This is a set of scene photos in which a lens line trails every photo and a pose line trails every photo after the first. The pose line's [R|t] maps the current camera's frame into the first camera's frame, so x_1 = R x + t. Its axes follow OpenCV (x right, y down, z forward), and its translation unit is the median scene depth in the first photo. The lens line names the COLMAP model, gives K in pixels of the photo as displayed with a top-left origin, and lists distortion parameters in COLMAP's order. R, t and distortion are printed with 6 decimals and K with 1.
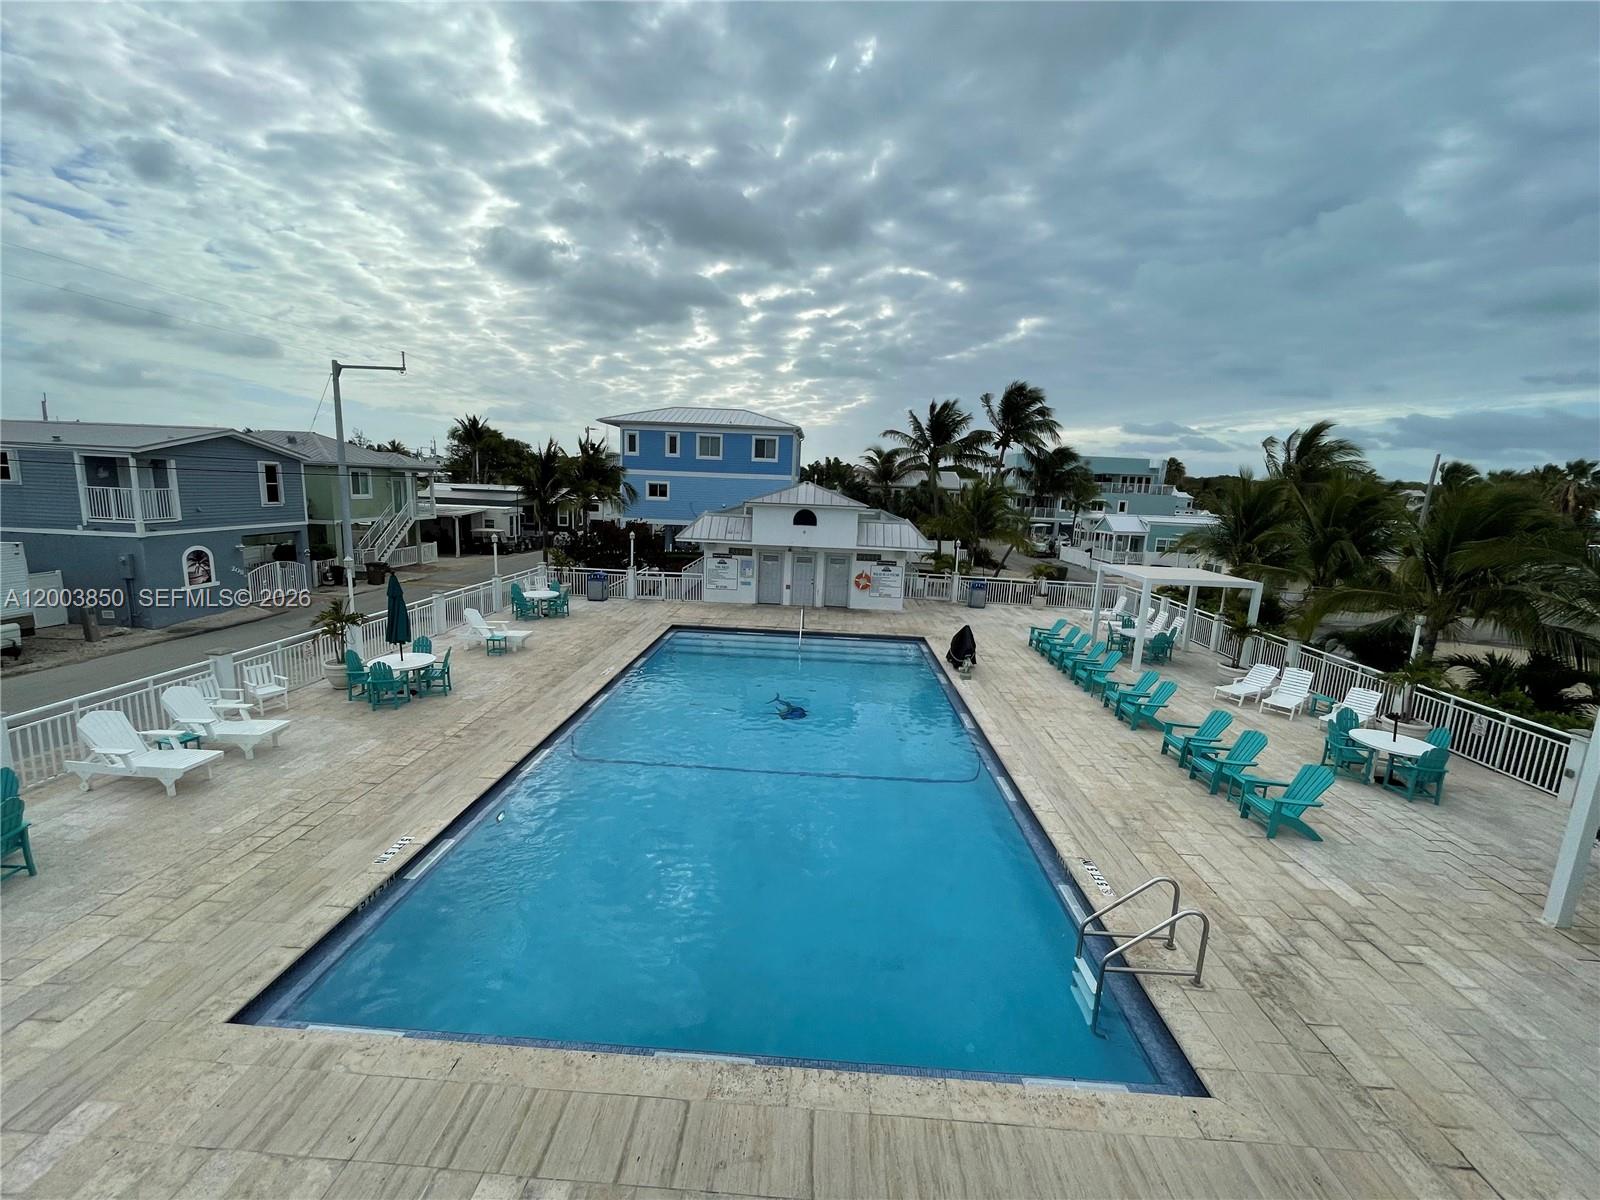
lens RADIAL K [[648.1, 0, 800.0], [0, 648.1, 600.0], [0, 0, 1]] dist [-0.000089, 0.000011]
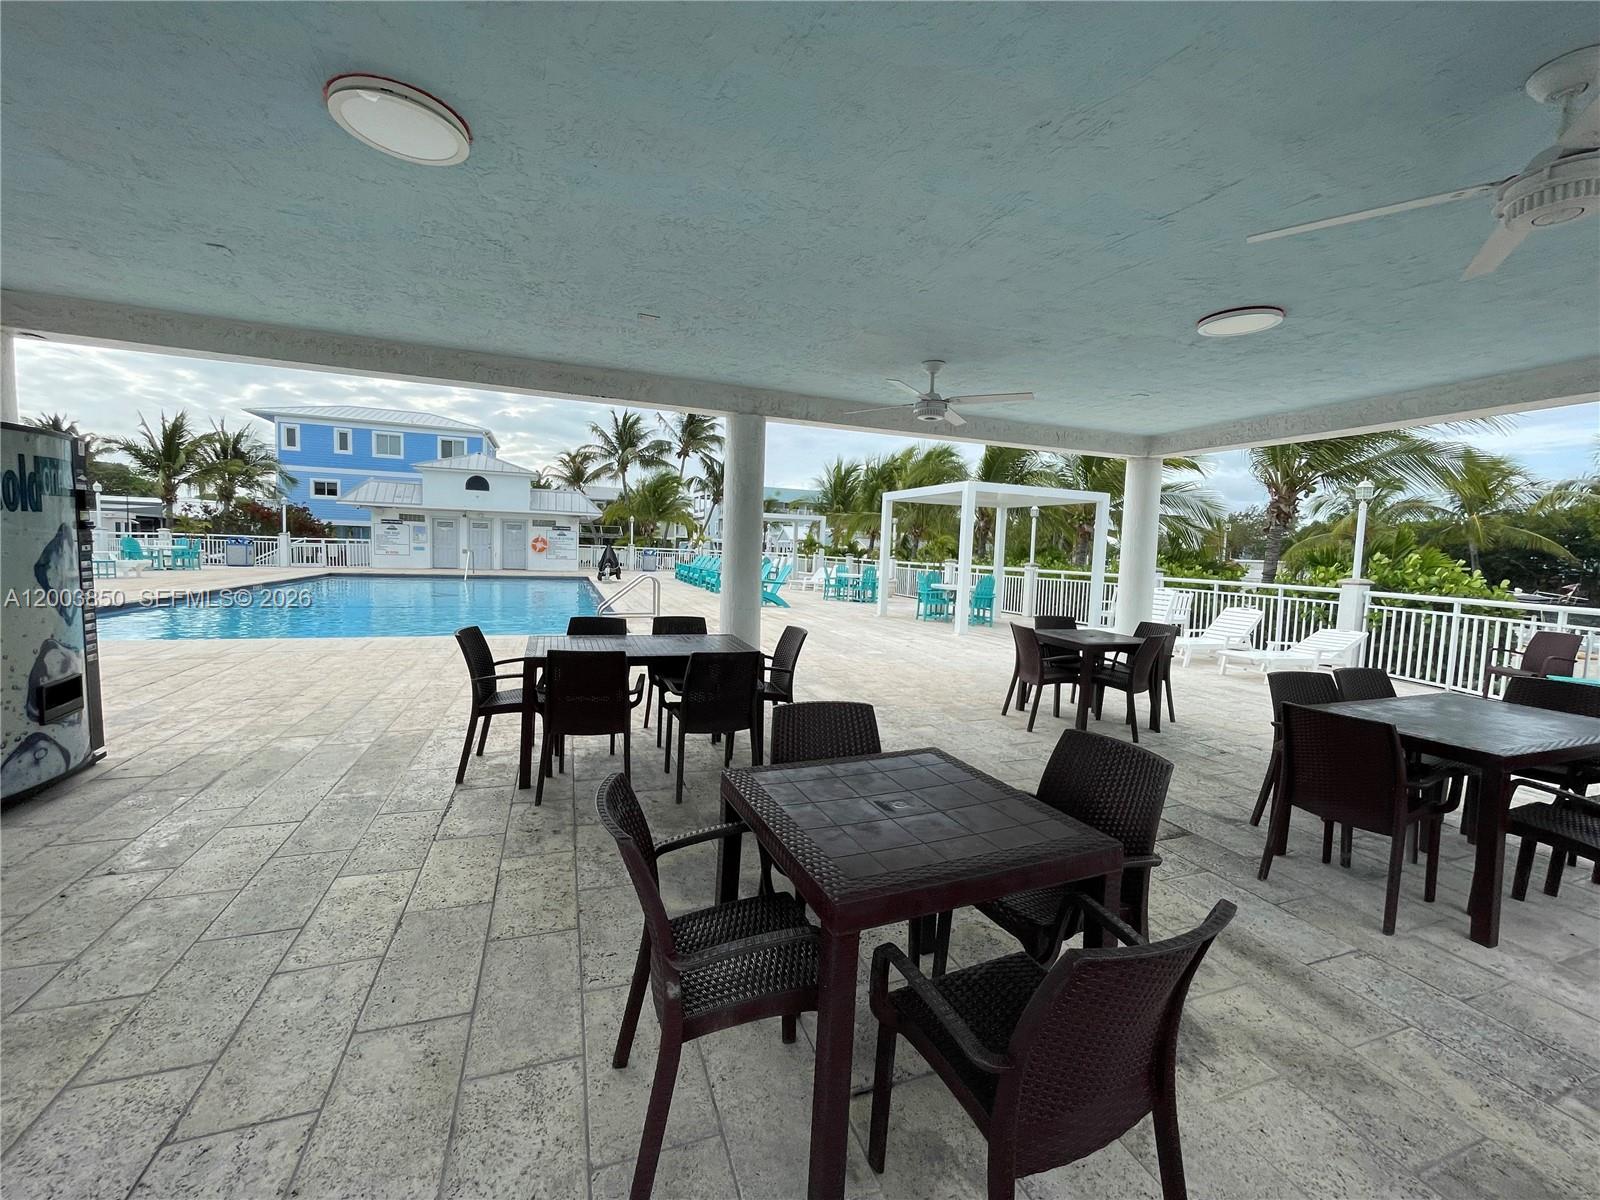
lens RADIAL K [[648.1, 0, 800.0], [0, 648.1, 600.0], [0, 0, 1]] dist [-0.000089, 0.000011]
pose [[0.921945, -0.038839, 0.385369, 0.075857], [0.070275, 0.995219, -0.067824, 0.169954], [-0.380892, 0.089612, 0.920267, -0.182318]]
